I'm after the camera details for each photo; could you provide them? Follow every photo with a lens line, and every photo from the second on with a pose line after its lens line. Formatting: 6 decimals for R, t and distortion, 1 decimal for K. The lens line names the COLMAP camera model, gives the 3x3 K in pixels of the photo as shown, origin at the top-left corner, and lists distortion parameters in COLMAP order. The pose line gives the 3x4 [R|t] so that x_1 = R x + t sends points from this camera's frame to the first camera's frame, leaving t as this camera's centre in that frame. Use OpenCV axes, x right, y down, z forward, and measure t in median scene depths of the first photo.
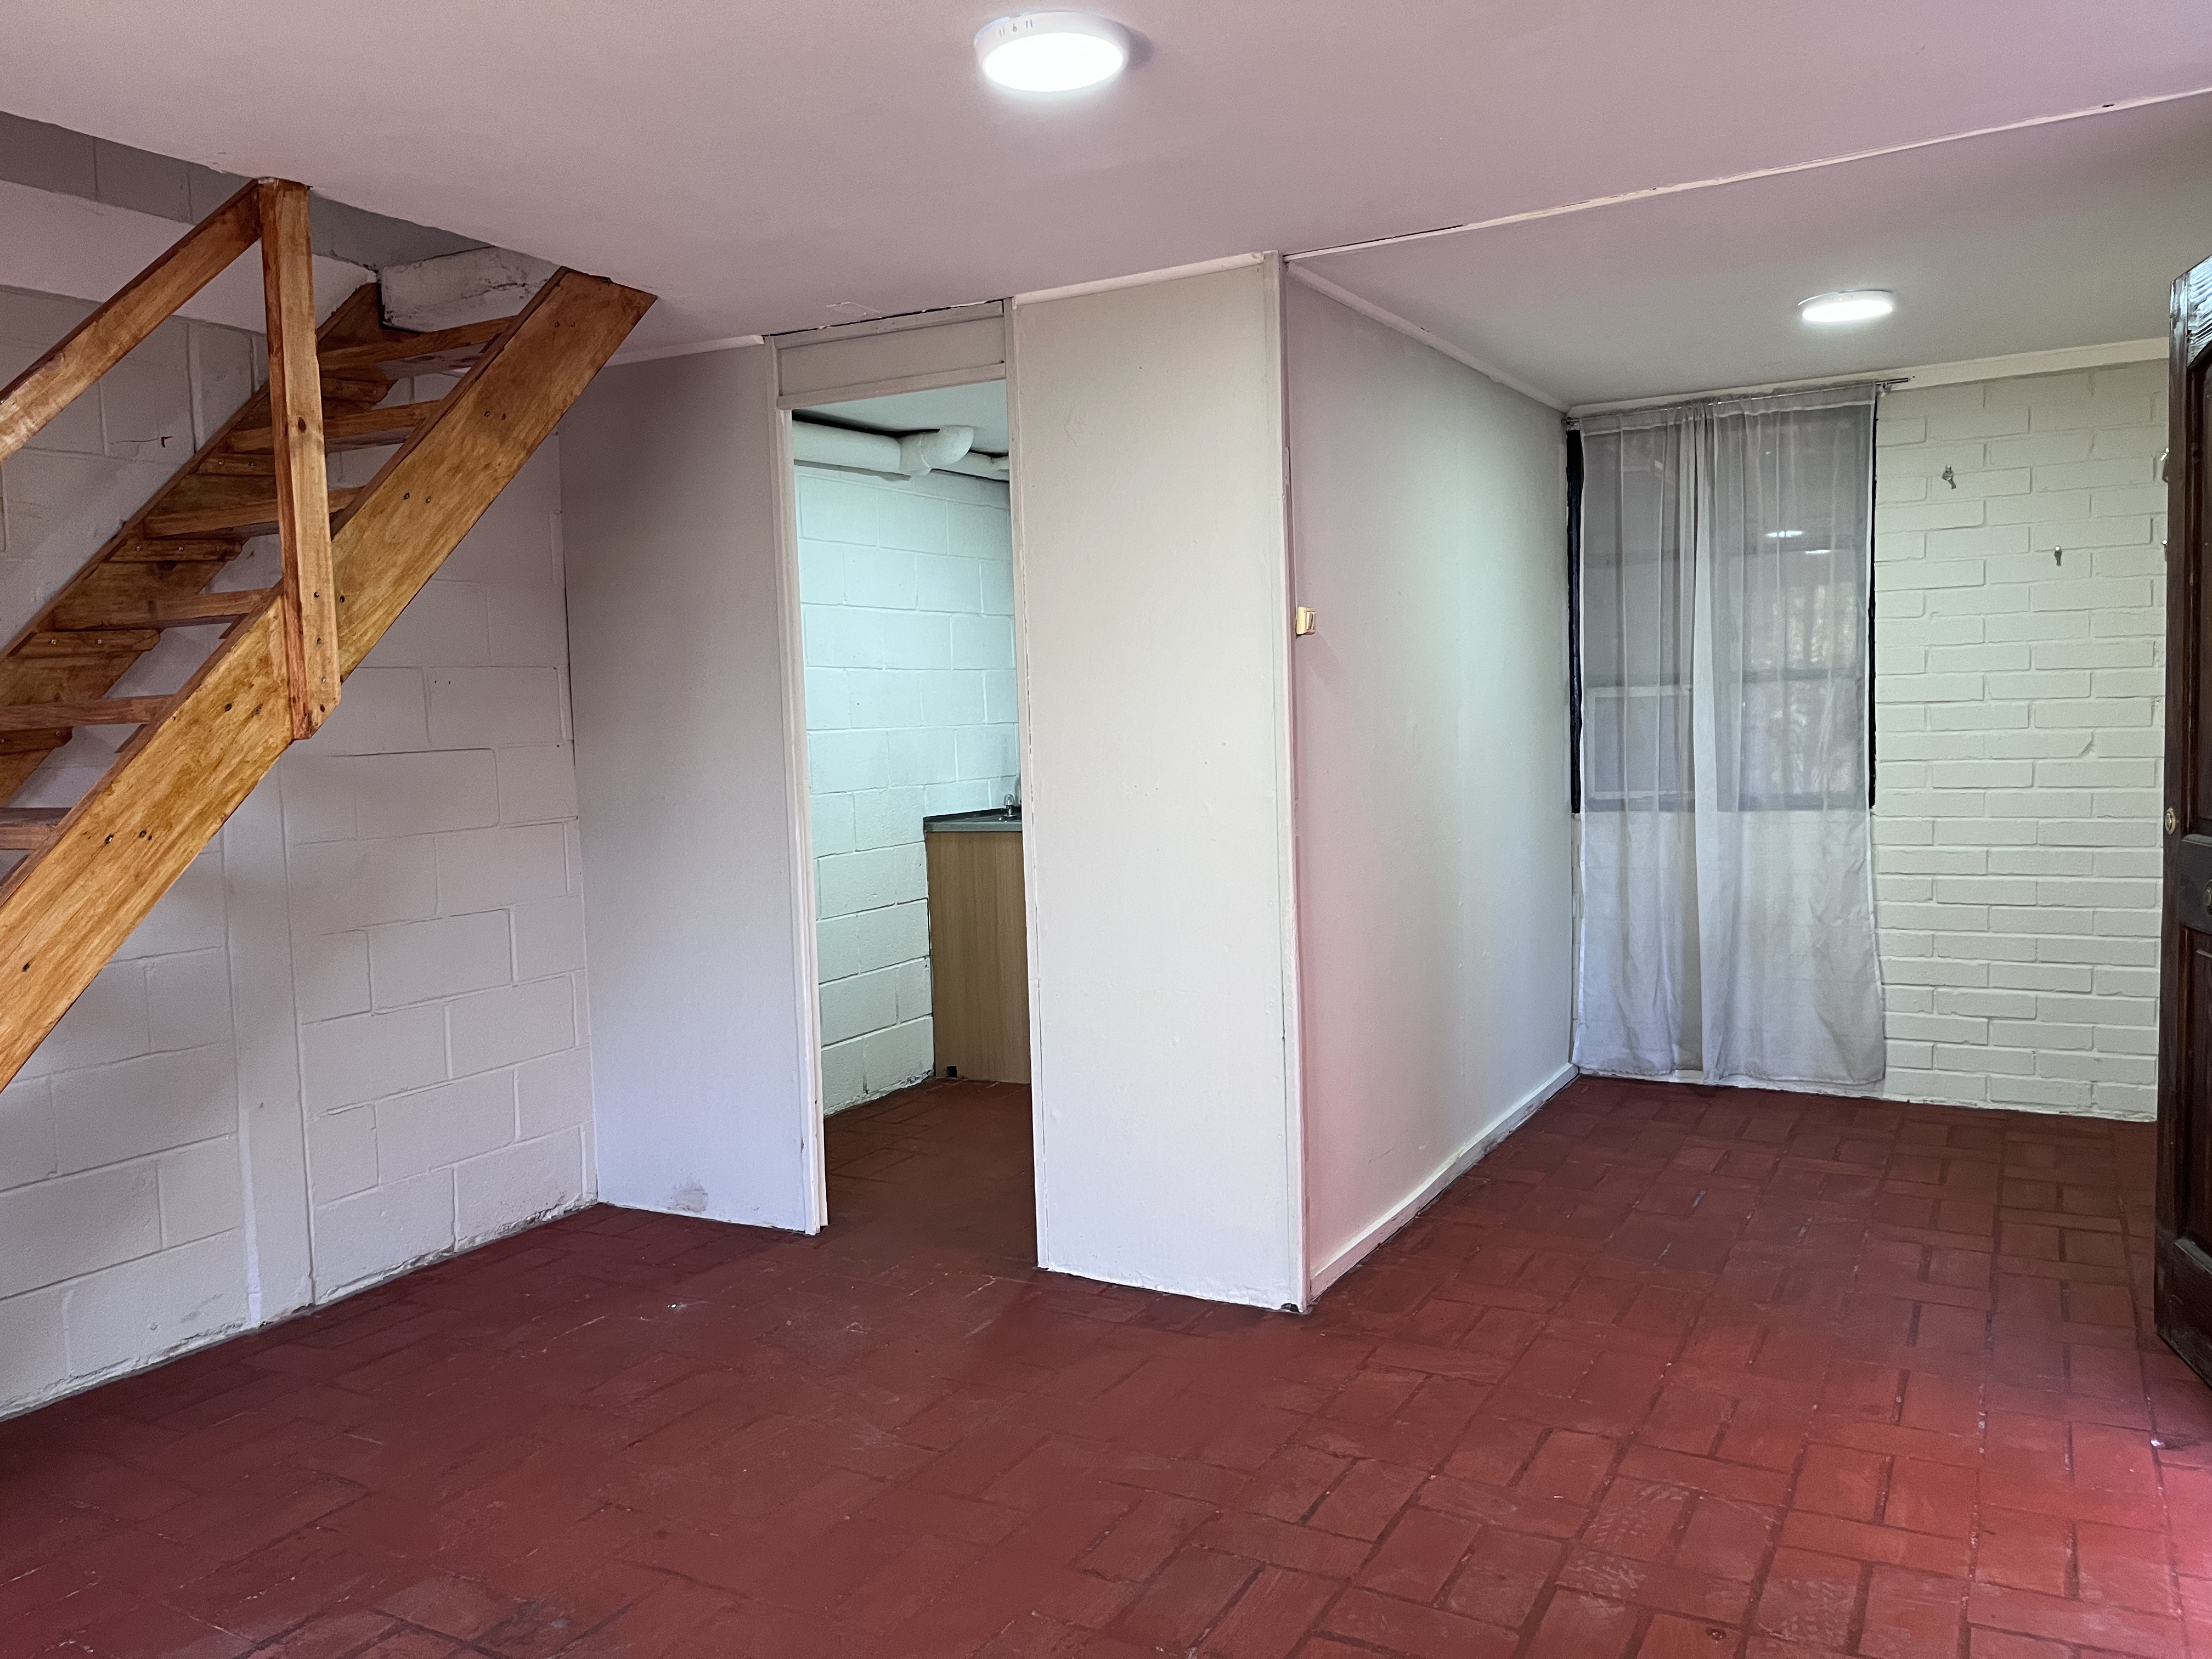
lens RADIAL K [[1653.3, 0, 1106.0], [0, 1653.3, 829.5], [0, 0, 1]] dist [0.047863, -0.072089]
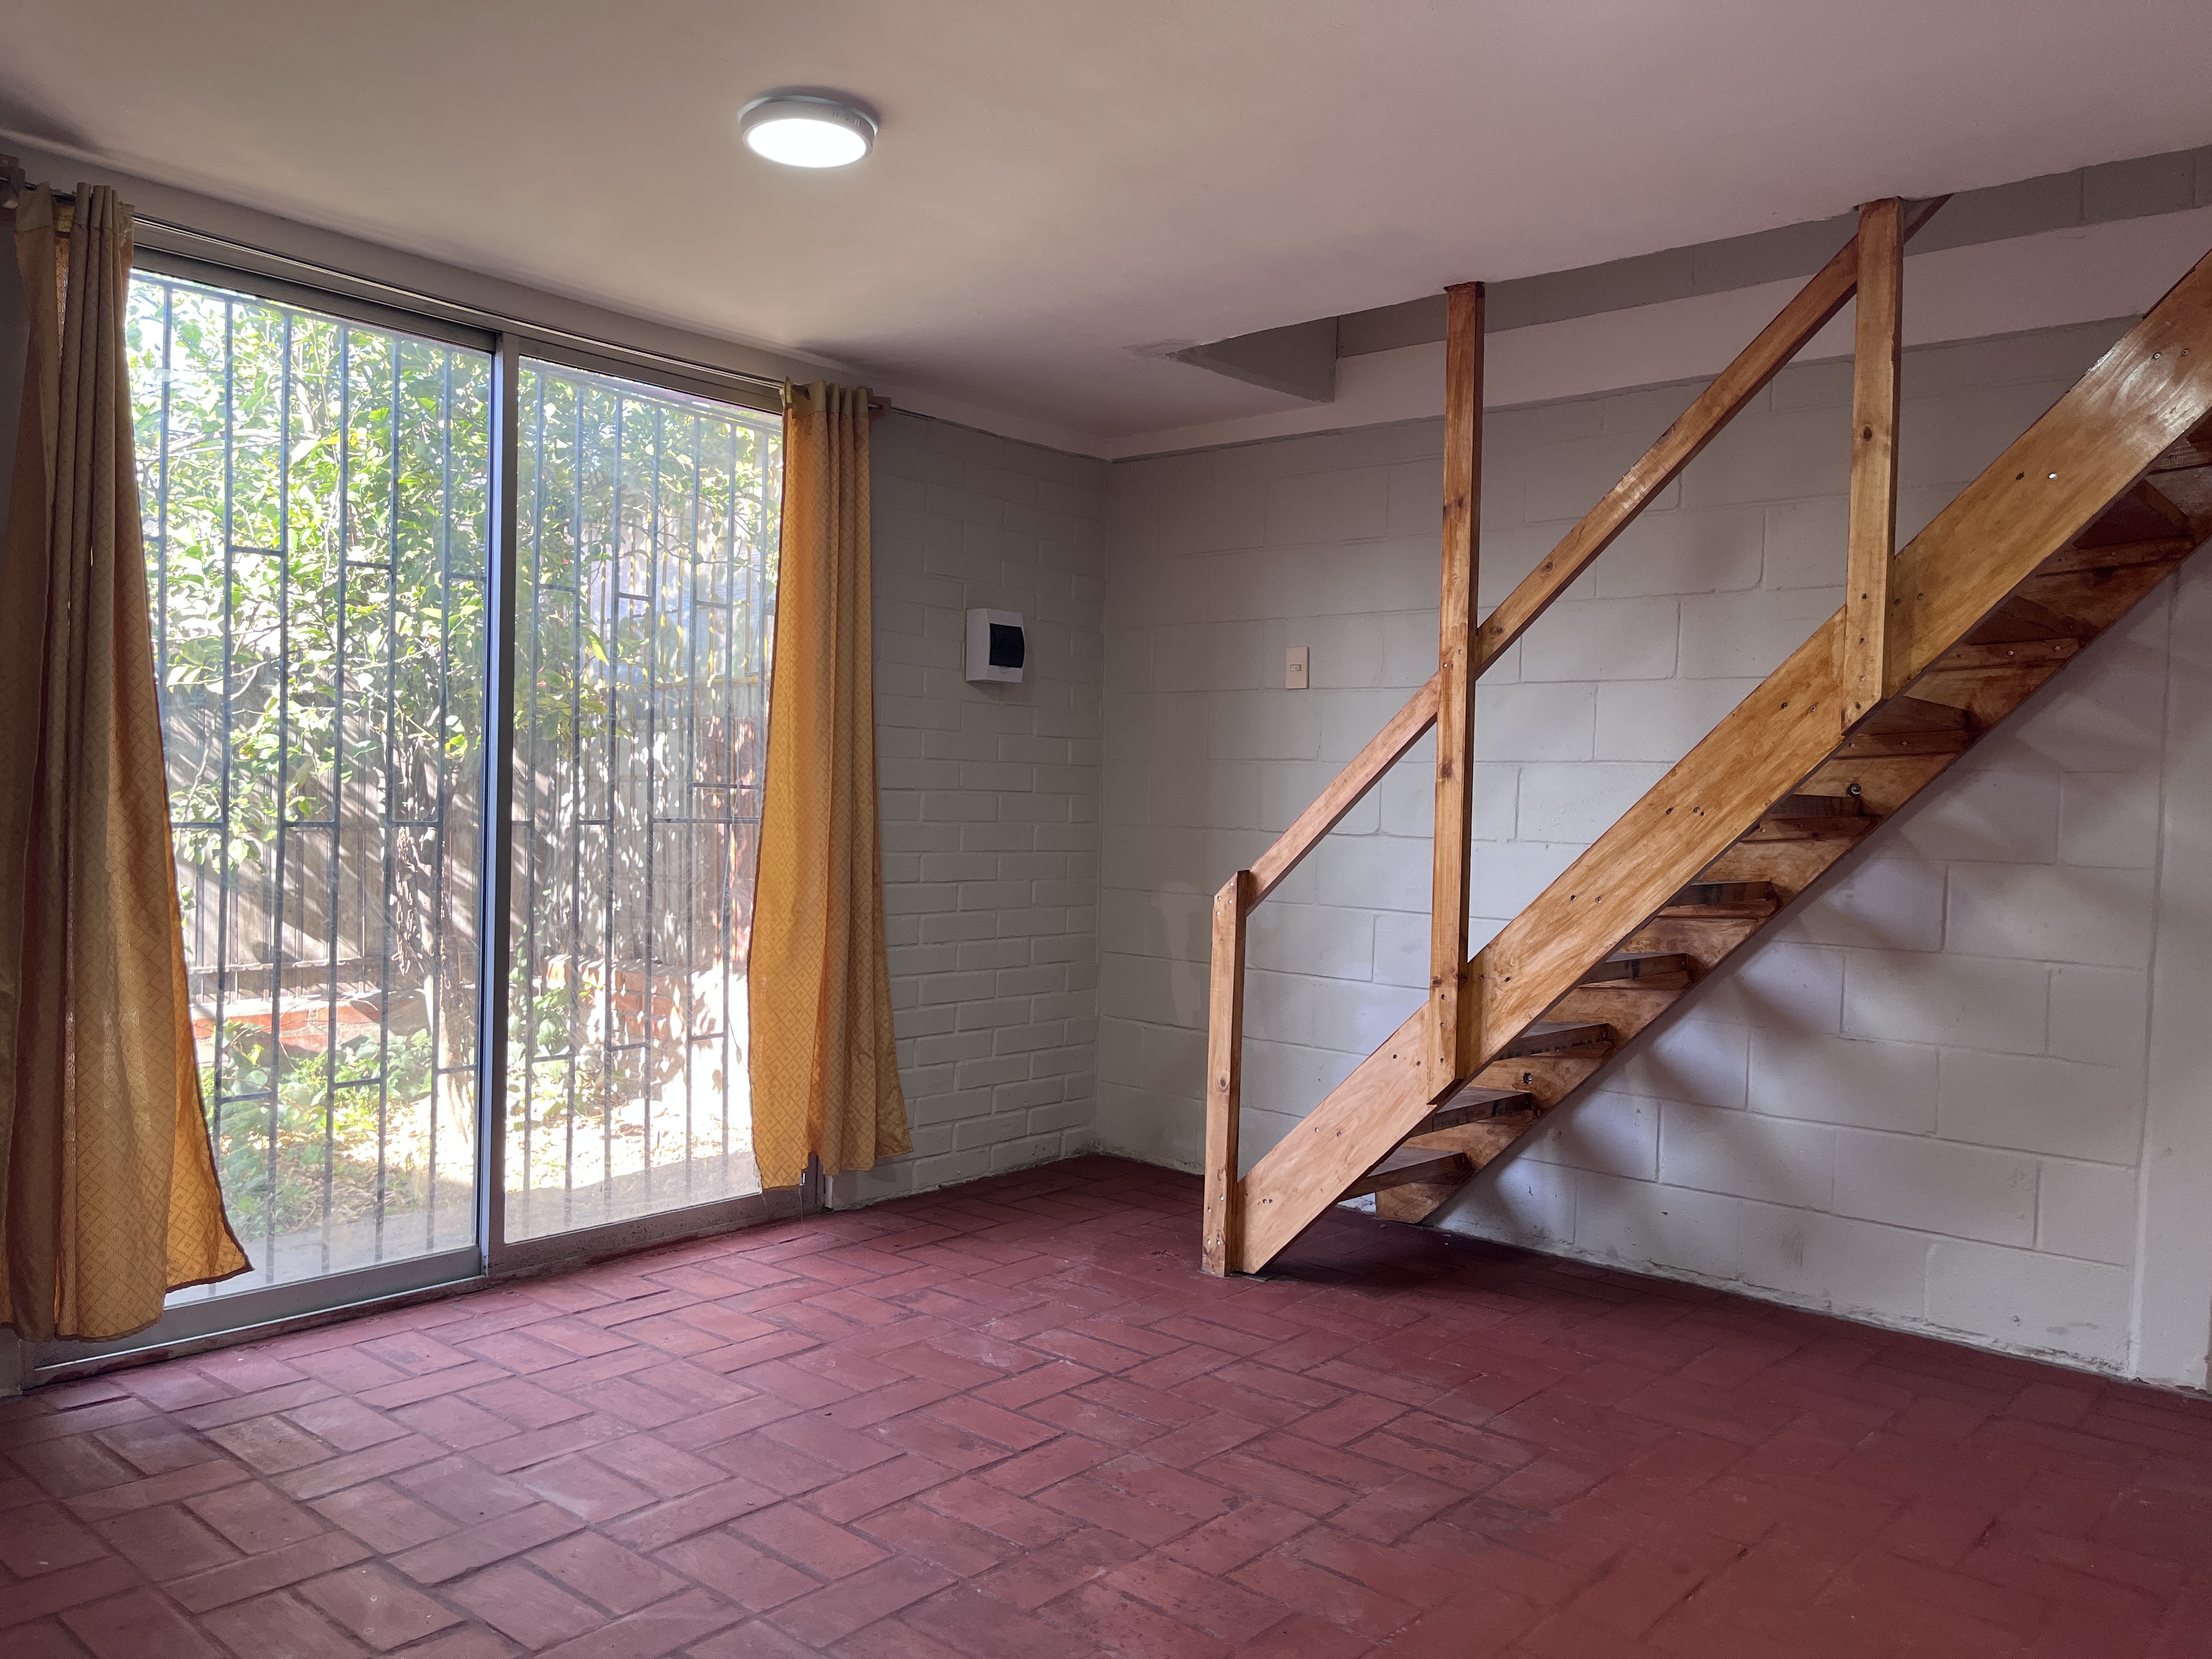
lens RADIAL K [[1654.6, 0, 1116.3], [0, 1654.6, 856.6], [0, 0, 1]] dist [0.052580, -0.070841]
pose [[-0.199124, 0.065823, -0.977761, 0.648398], [-0.090798, 0.992211, 0.085287, -0.026808], [0.975759, 0.105762, -0.191596, 0.769663]]
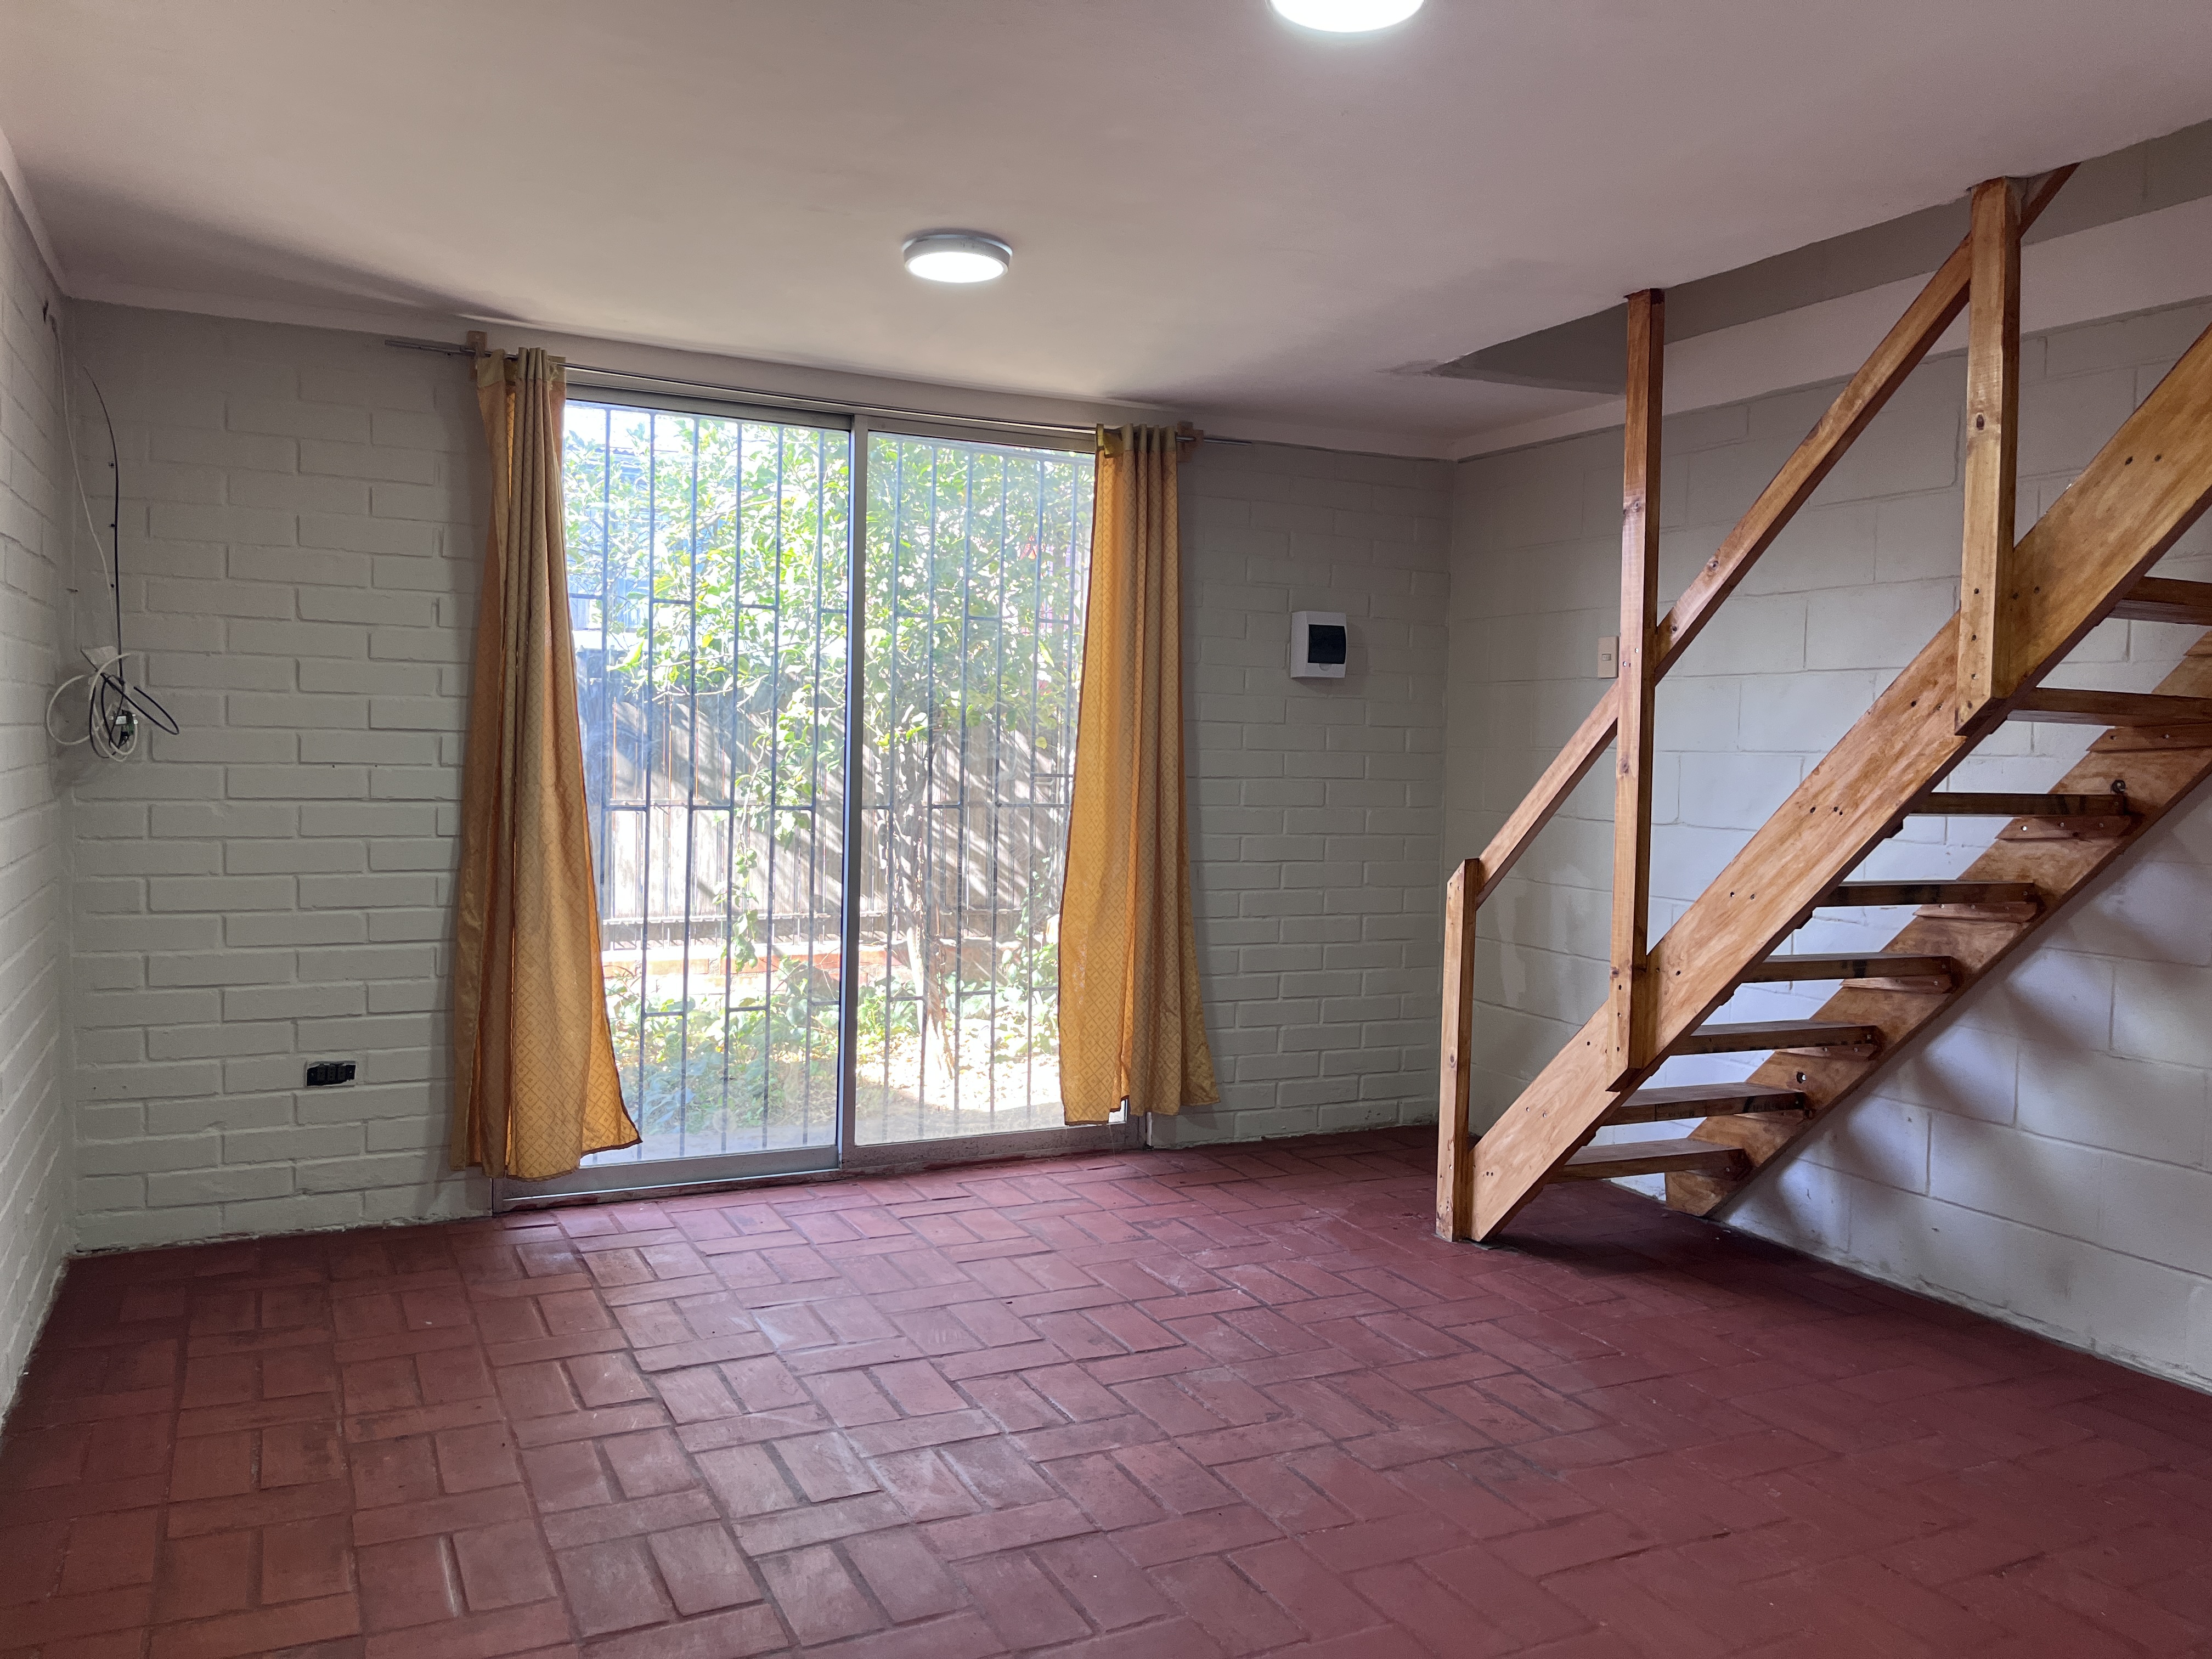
lens RADIAL K [[1653.3, 0, 1106.0], [0, 1653.3, 829.5], [0, 0, 1]] dist [0.047863, -0.072089]
pose [[-0.569034, 0.062389, -0.819944, 0.654531], [-0.064063, 0.990724, 0.119843, -0.086599], [0.819814, 0.120723, -0.559759, 1.159615]]
